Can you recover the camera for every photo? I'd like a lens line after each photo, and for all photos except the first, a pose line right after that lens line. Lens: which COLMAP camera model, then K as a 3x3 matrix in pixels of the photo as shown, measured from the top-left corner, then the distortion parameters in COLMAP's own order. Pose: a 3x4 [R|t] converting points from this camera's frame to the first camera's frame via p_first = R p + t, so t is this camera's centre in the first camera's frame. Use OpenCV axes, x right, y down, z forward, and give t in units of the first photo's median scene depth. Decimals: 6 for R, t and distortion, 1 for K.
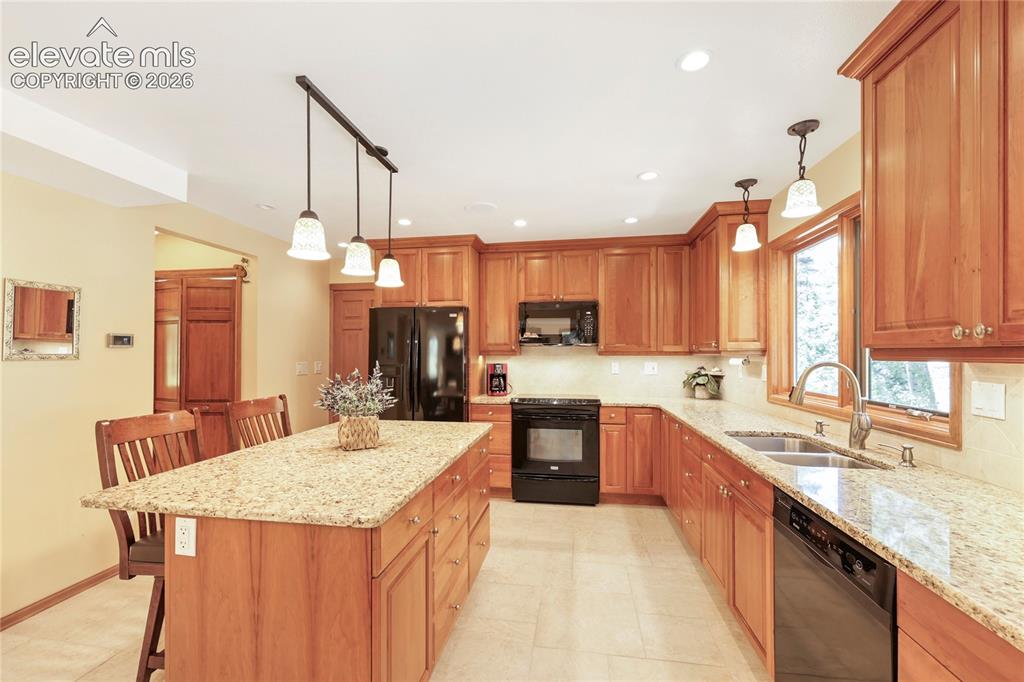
lens RADIAL K [[427.1, 0, 564.6], [0, 427.1, 350.6], [0, 0, 1]] dist [-0.000162, 0.000113]
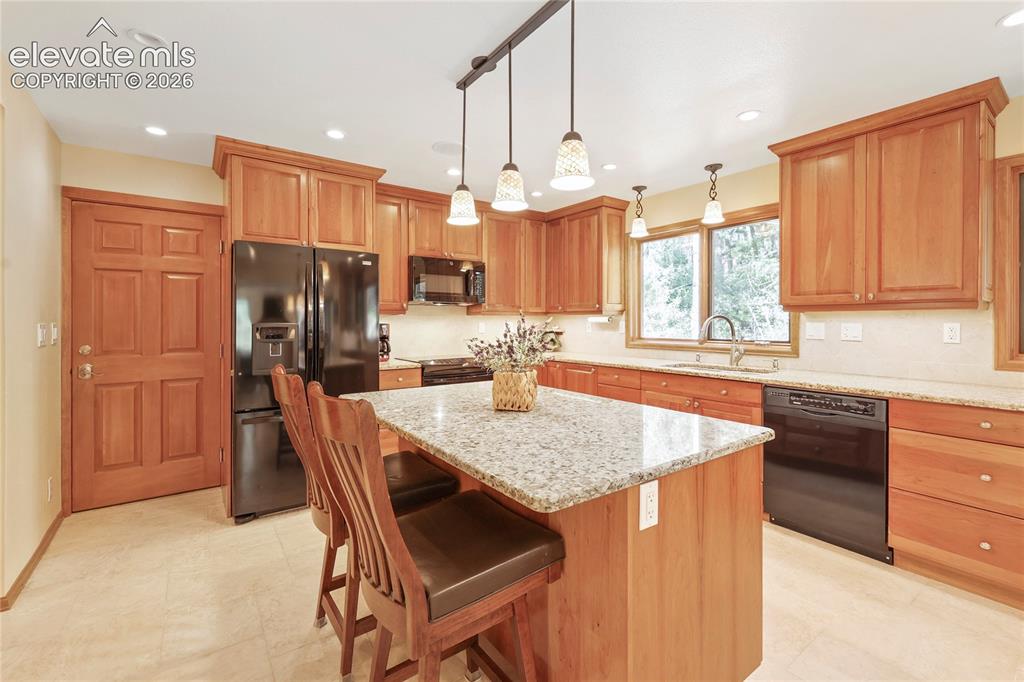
lens RADIAL K [[427.1, 0, 510.1], [0, 427.1, 321.5], [0, 0, 1]] dist [-0.000162, 0.000113]
pose [[0.721038, -0.000430, 0.692896, -0.606135], [0.000177, 1.000000, 0.000437, 0.027450], [-0.692896, -0.000192, 0.721038, 0.213125]]
